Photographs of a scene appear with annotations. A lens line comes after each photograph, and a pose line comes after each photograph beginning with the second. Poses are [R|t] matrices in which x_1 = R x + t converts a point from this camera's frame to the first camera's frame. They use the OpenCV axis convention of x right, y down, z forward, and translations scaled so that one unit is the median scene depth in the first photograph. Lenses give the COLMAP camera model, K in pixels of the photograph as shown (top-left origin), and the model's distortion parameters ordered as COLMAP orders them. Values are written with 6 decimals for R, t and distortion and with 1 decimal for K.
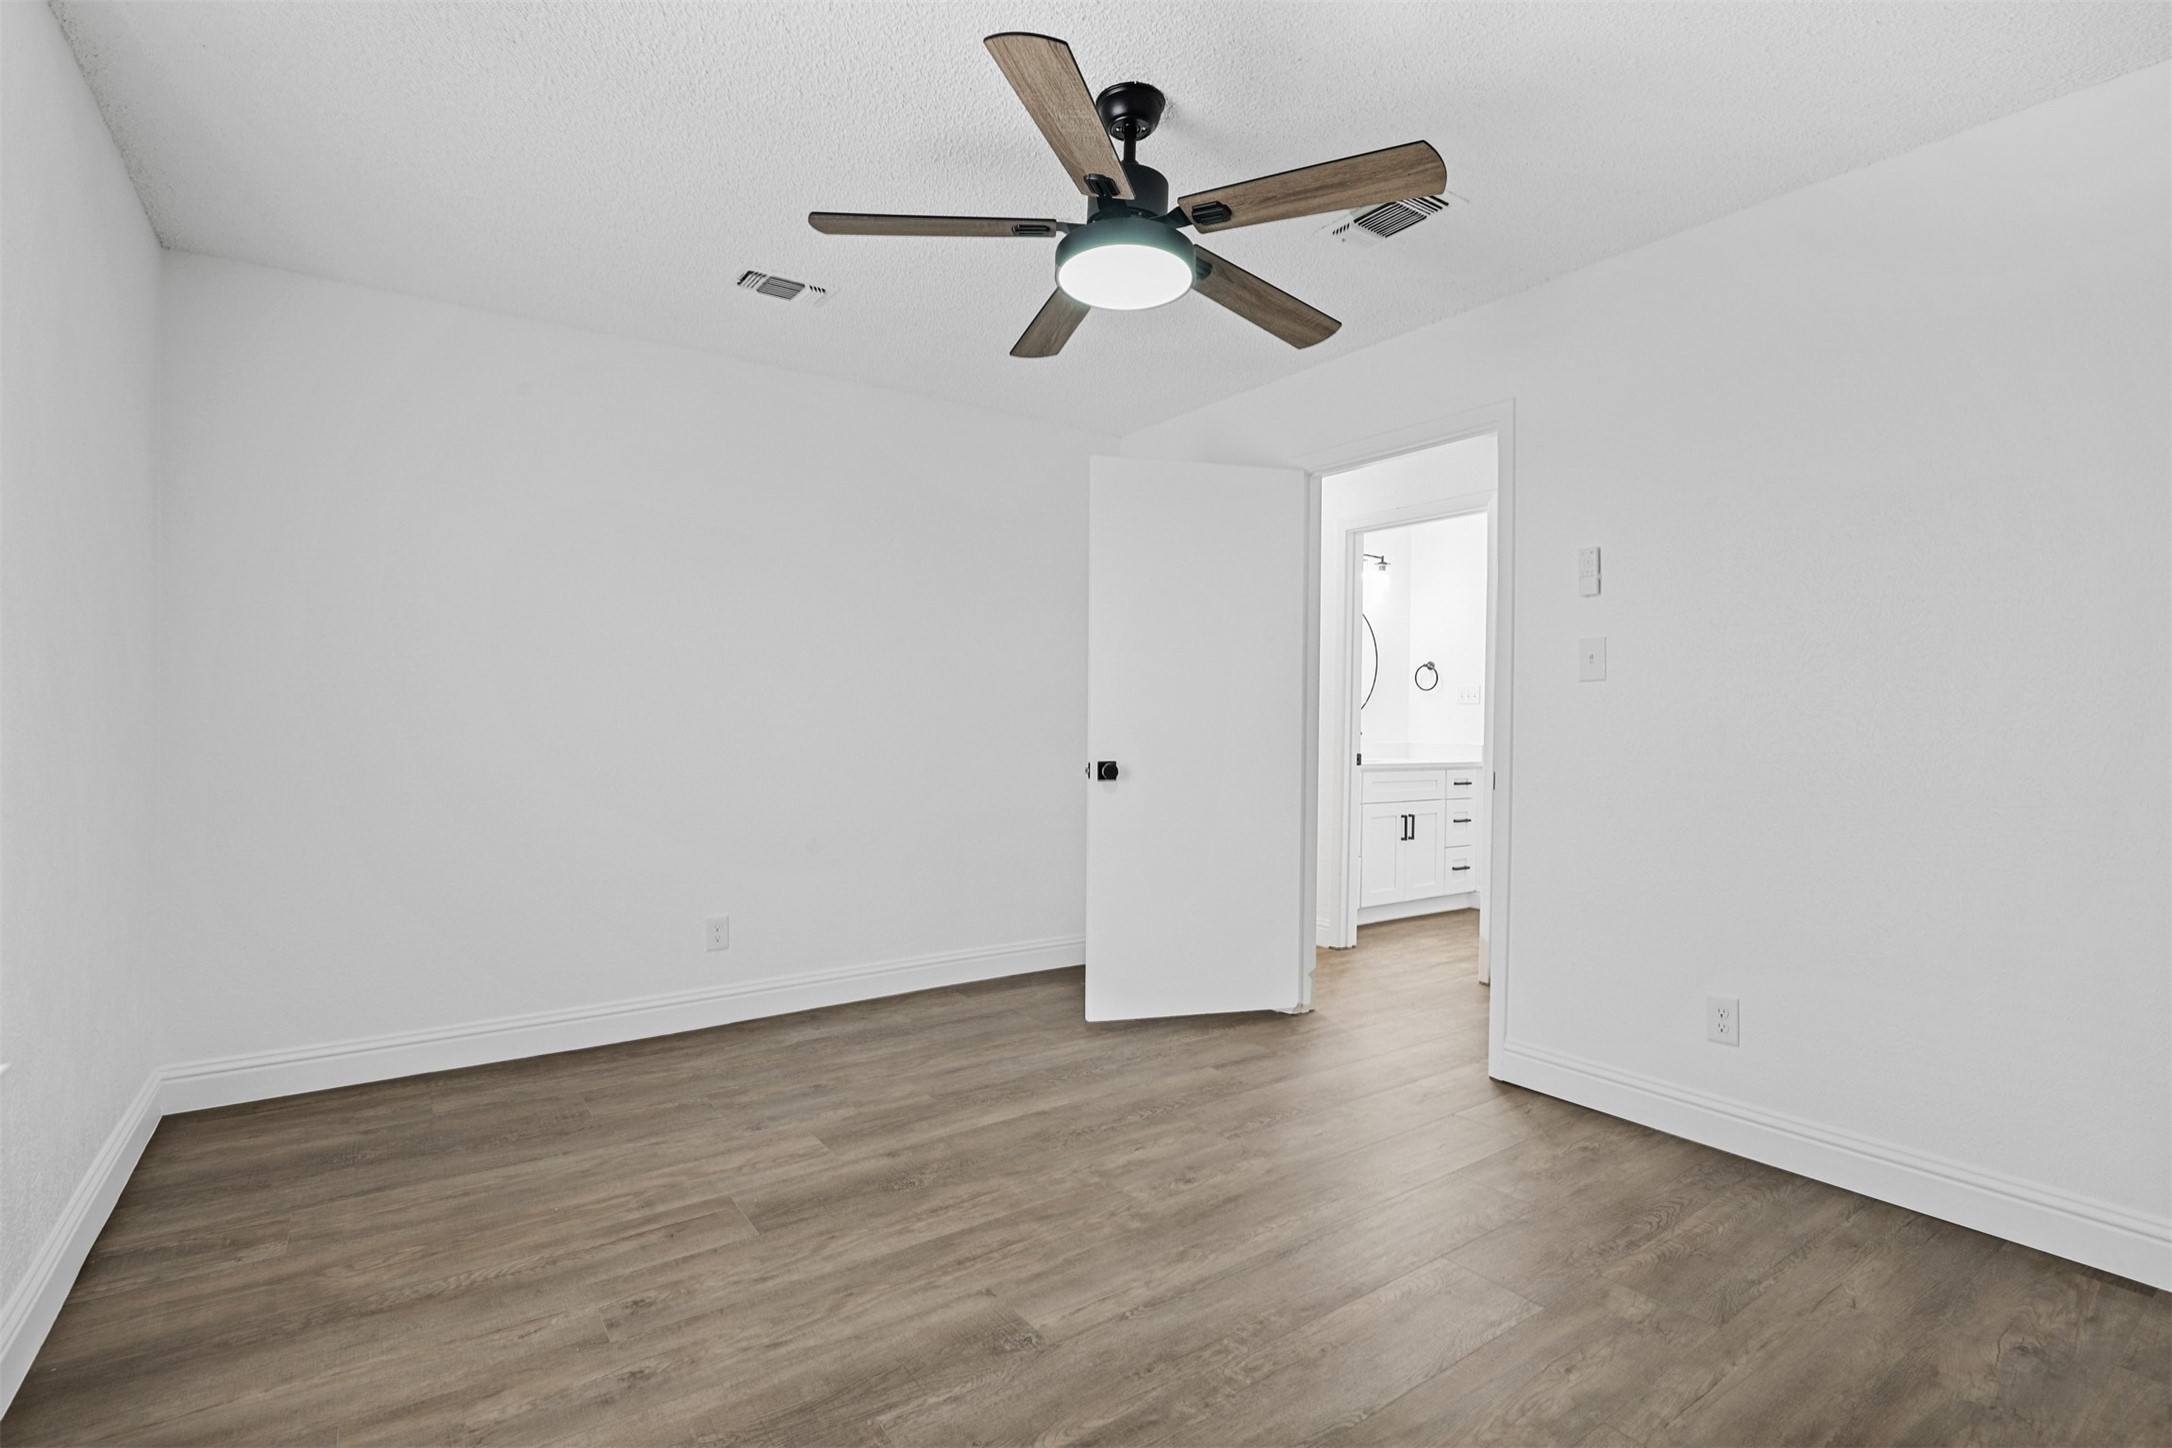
lens RADIAL K [[1011.1, 0, 1080.6], [0, 1011.1, 713.6], [0, 0, 1]] dist [-0.034661, 0.006672]
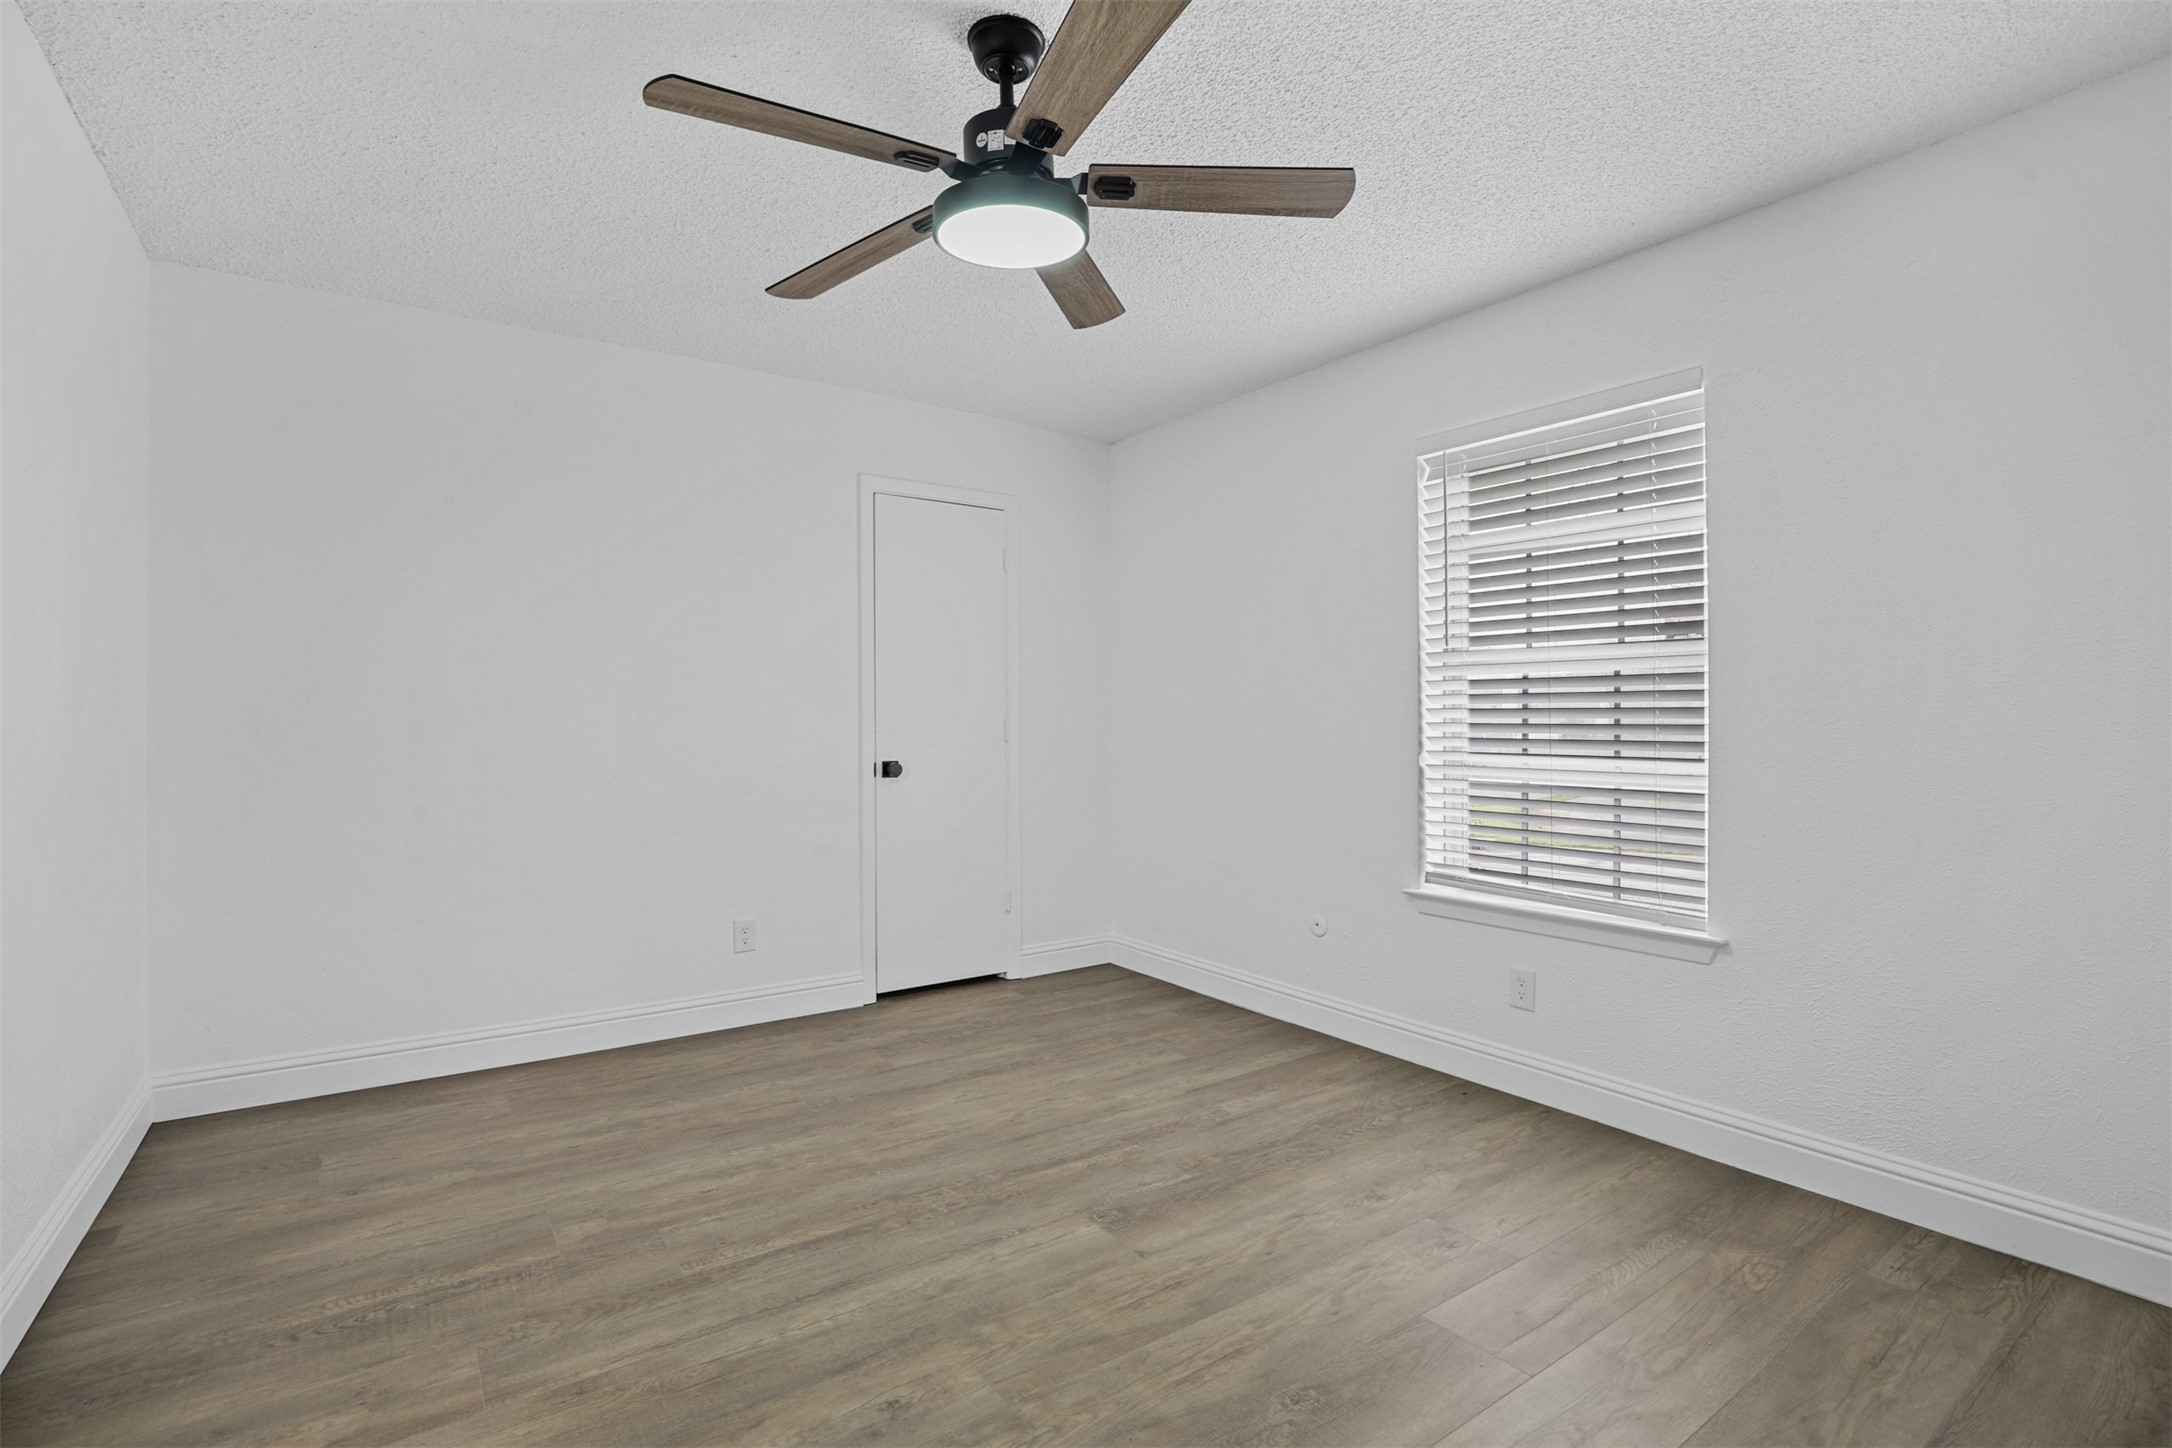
lens RADIAL K [[1011.1, 0, 1092.9], [0, 1011.1, 733.9], [0, 0, 1]] dist [-0.034661, 0.006672]
pose [[-0.999896, -0.005927, -0.013162, -0.020753], [-0.005905, 0.999981, -0.001674, 0.015660], [0.013172, -0.001597, -0.999912, 2.013640]]
